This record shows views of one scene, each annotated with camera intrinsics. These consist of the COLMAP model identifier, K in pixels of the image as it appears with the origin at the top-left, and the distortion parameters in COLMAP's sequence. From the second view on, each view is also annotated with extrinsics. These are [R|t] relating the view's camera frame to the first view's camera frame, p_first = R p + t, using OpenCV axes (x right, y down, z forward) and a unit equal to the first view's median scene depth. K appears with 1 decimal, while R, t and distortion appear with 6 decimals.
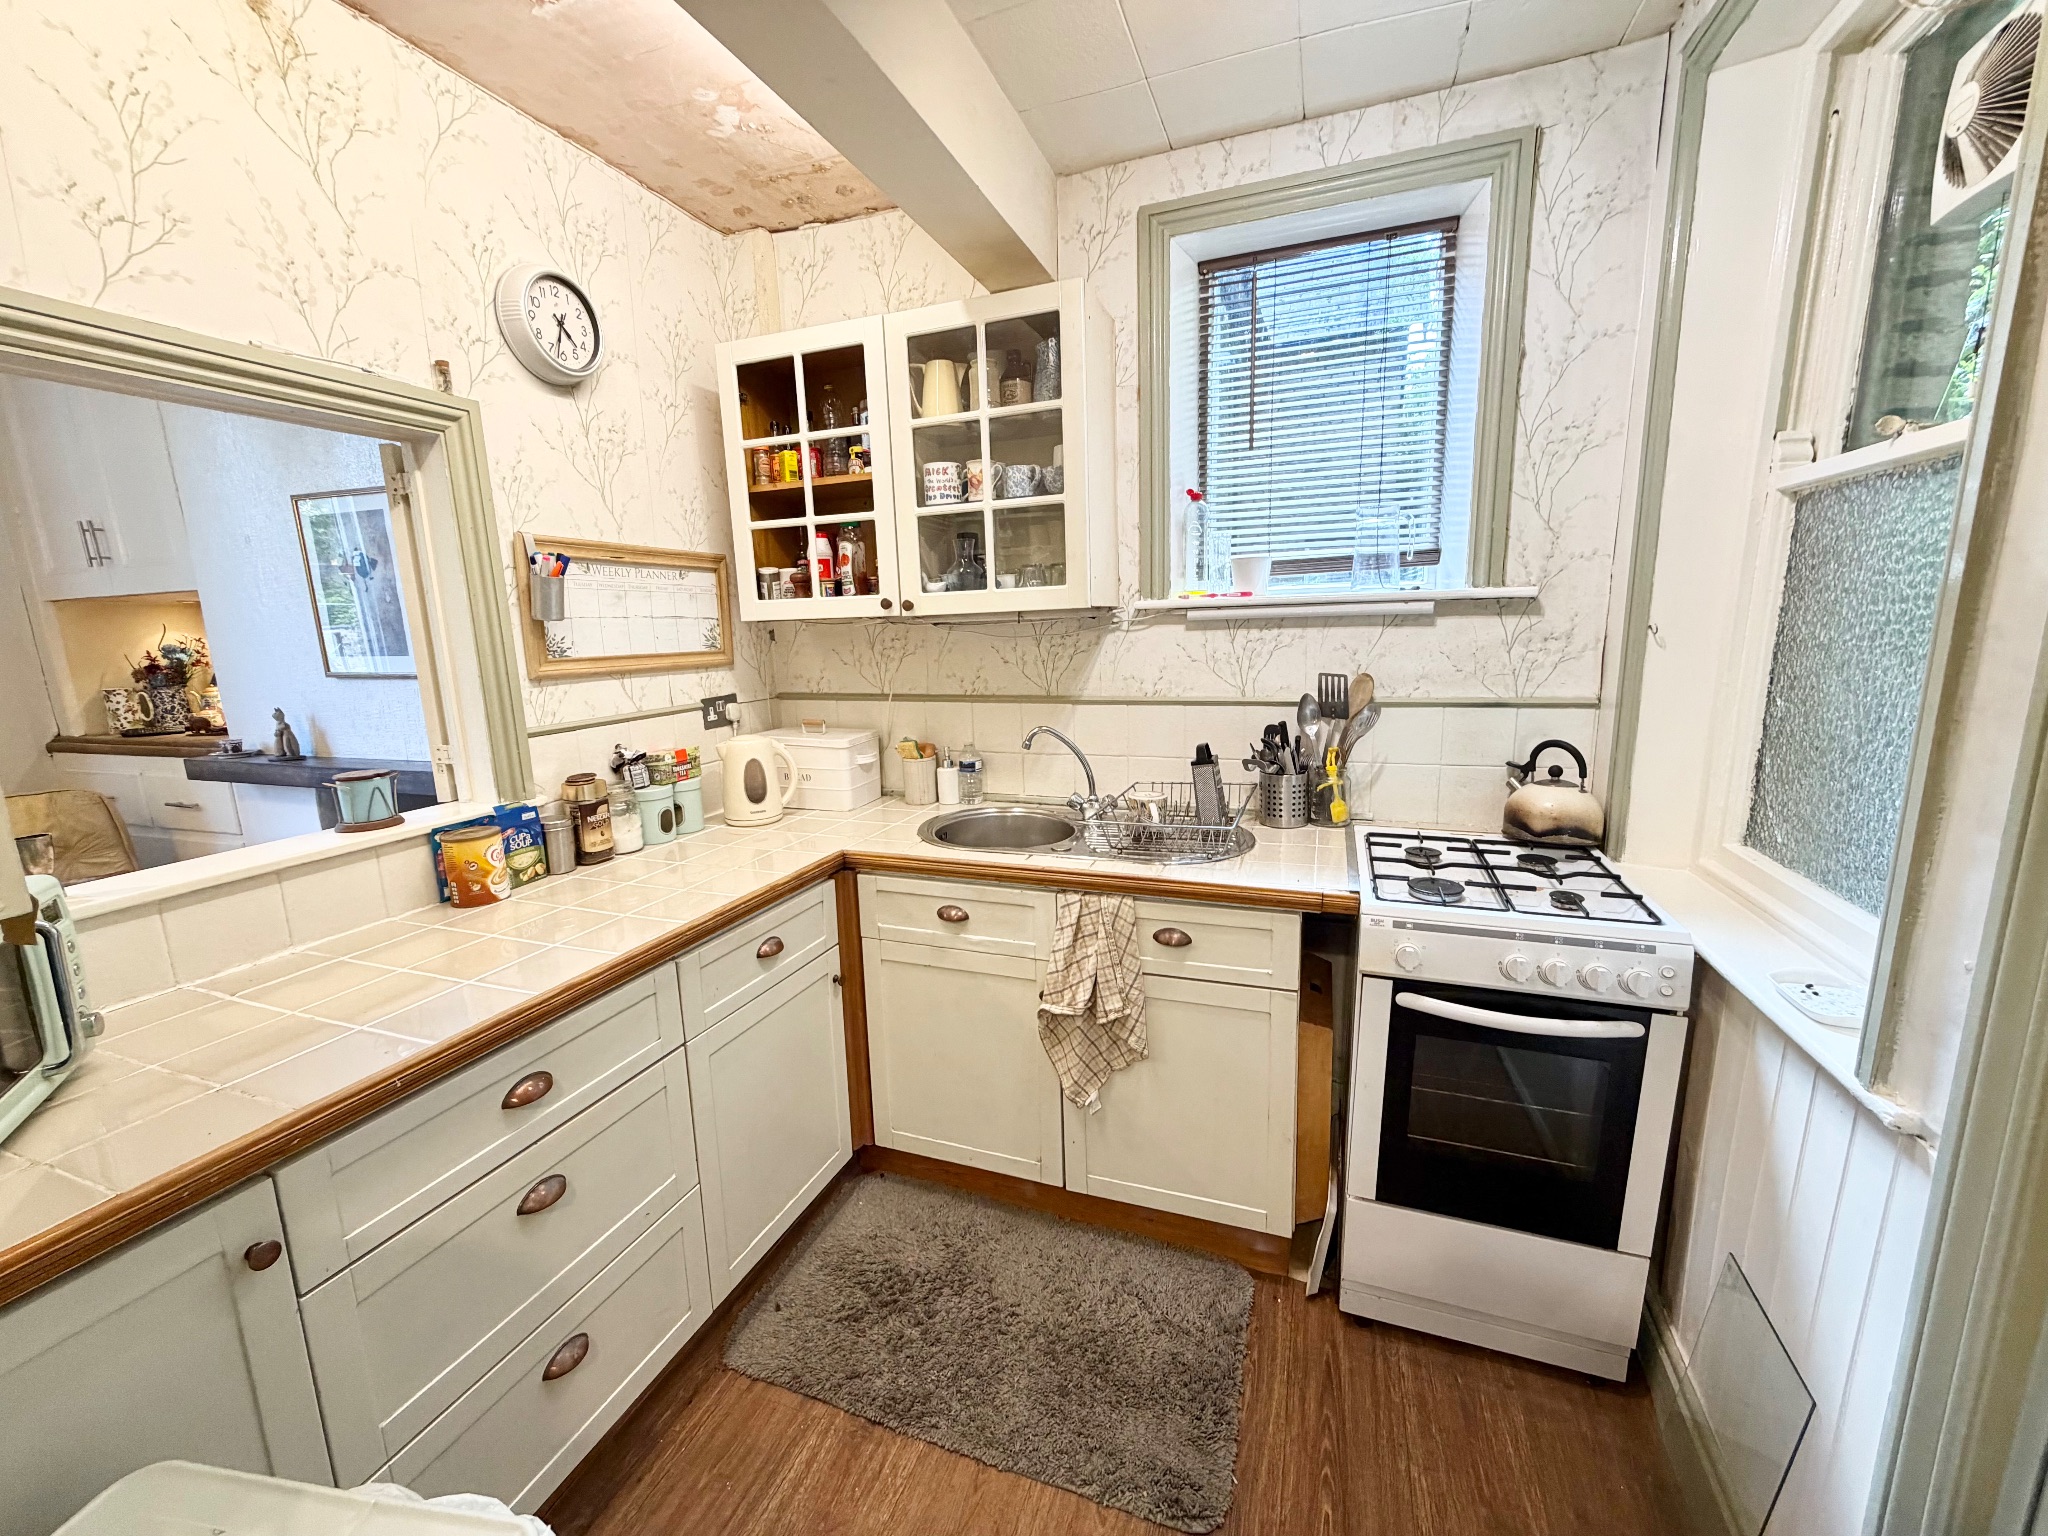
lens RADIAL K [[801.2, 0, 1030.2], [0, 801.2, 767.8], [0, 0, 1]] dist [-0.004417, -0.000845]
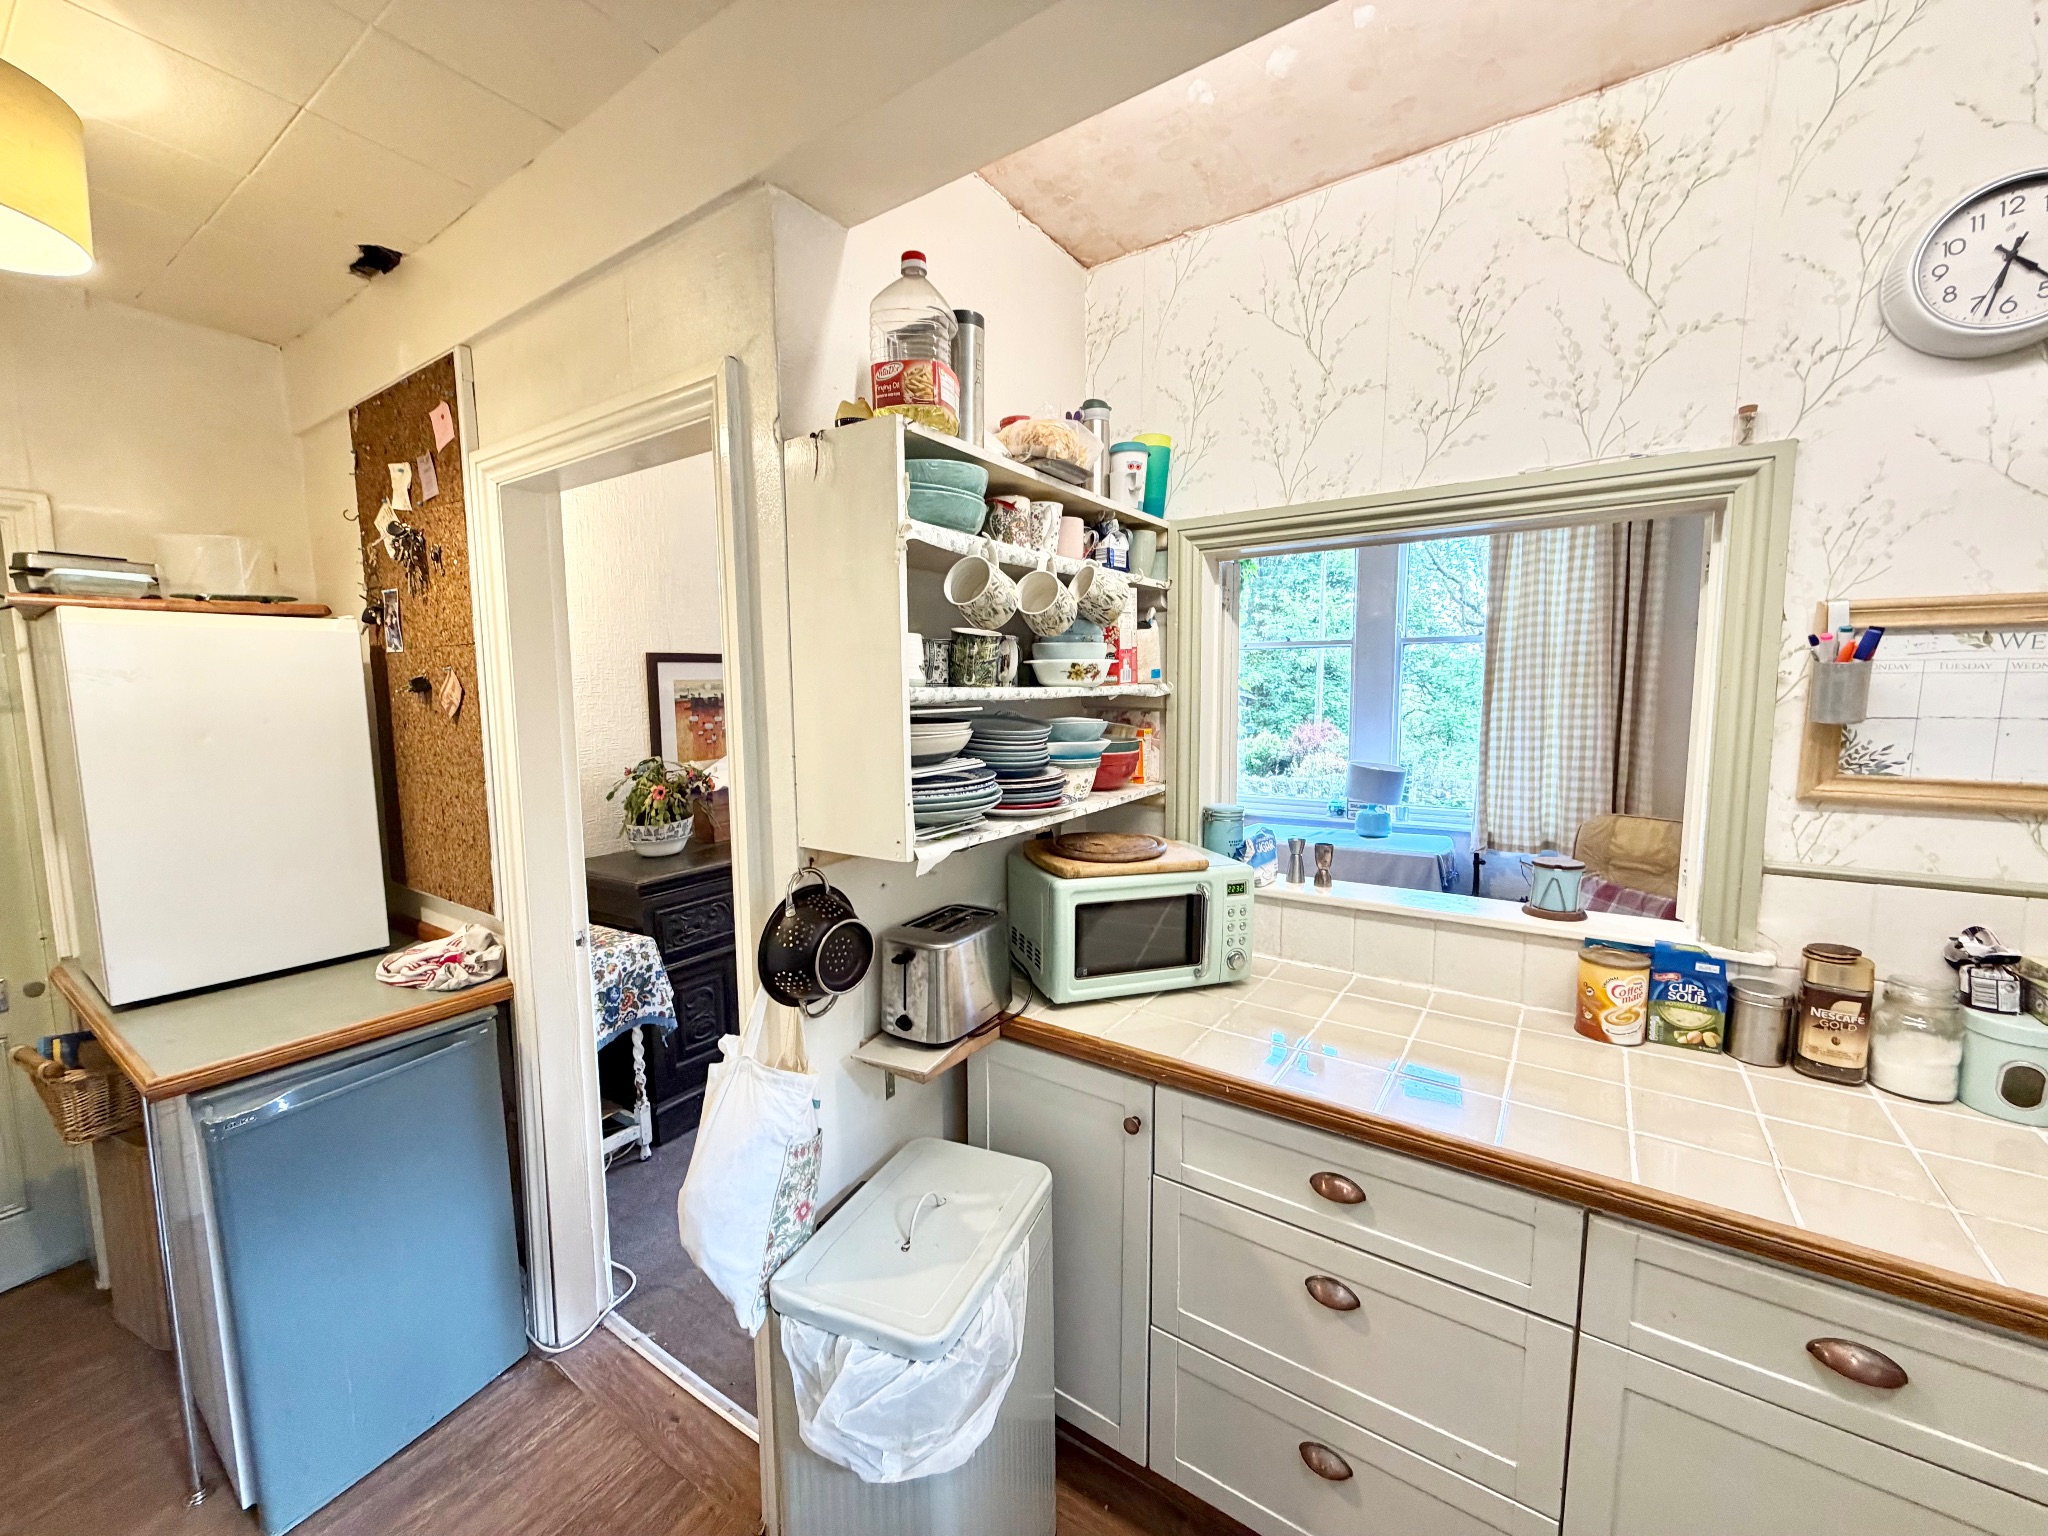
lens RADIAL K [[801.2, 0, 1027.8], [0, 801.2, 773.5], [0, 0, 1]] dist [-0.004417, -0.000845]
pose [[-0.244478, 0.128000, -0.961169, 0.250215], [-0.165429, 0.971211, 0.171415, -0.144470], [0.955439, 0.200912, -0.216265, 0.489579]]
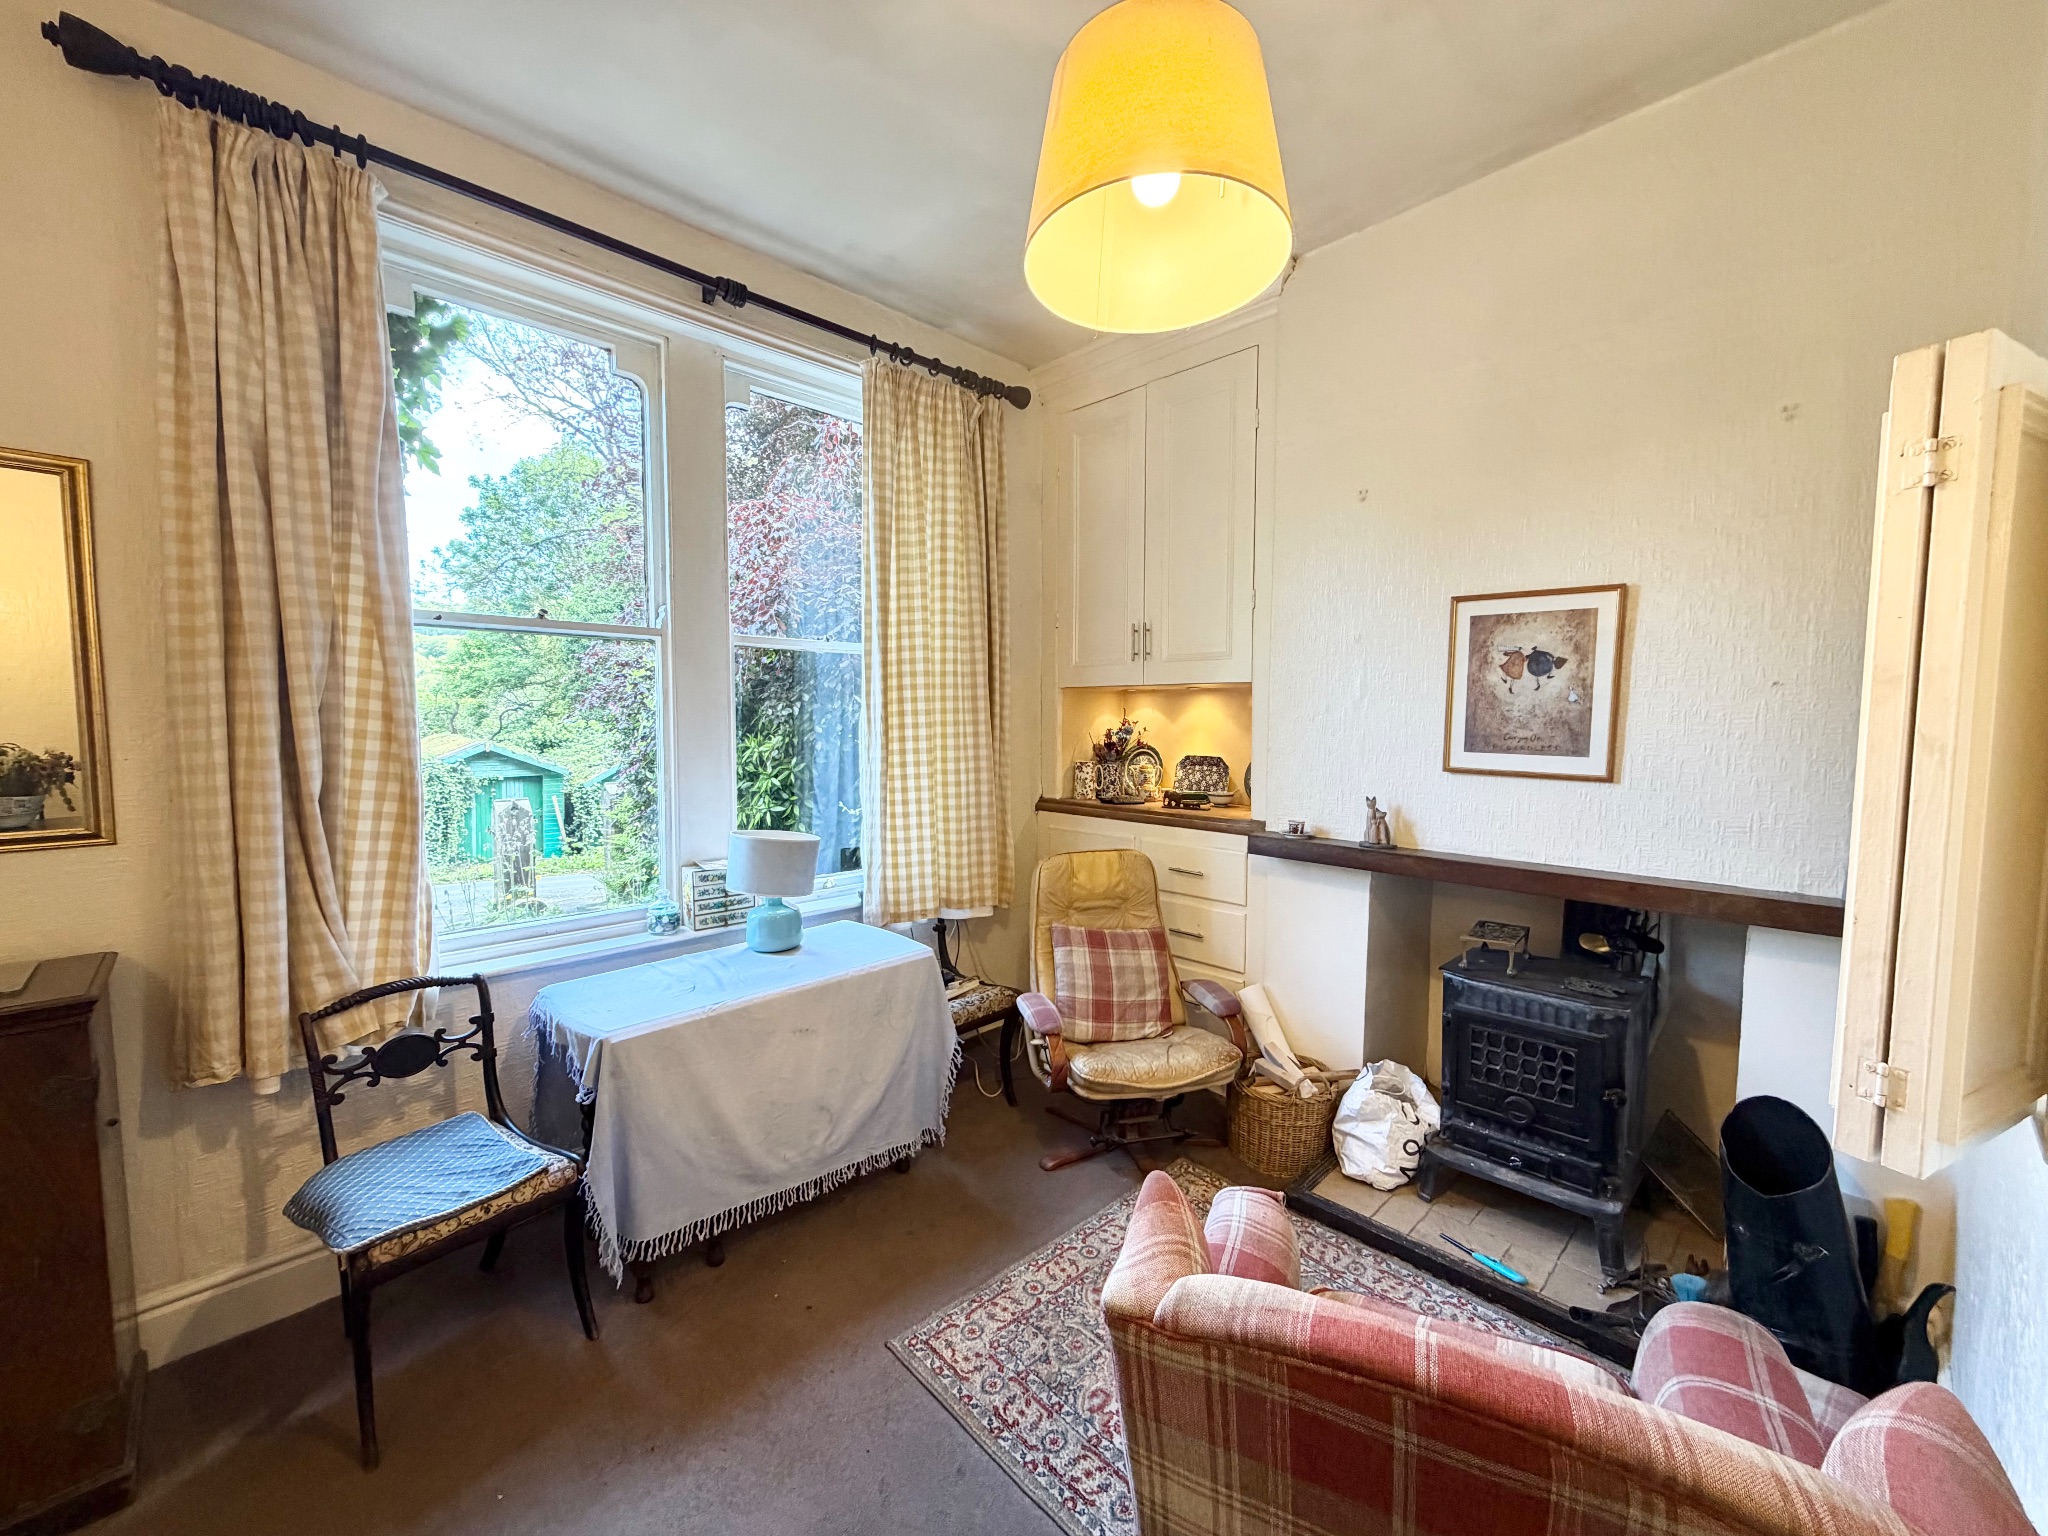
lens RADIAL K [[801.2, 0, 1022.2], [0, 801.2, 766.9], [0, 0, 1]] dist [-0.004417, -0.000845]
pose [[0.894202, 0.063391, -0.443154, -1.448438], [-0.112570, 0.989955, -0.085537, 0.044732], [0.433280, 0.126373, 0.892356, -0.216721]]
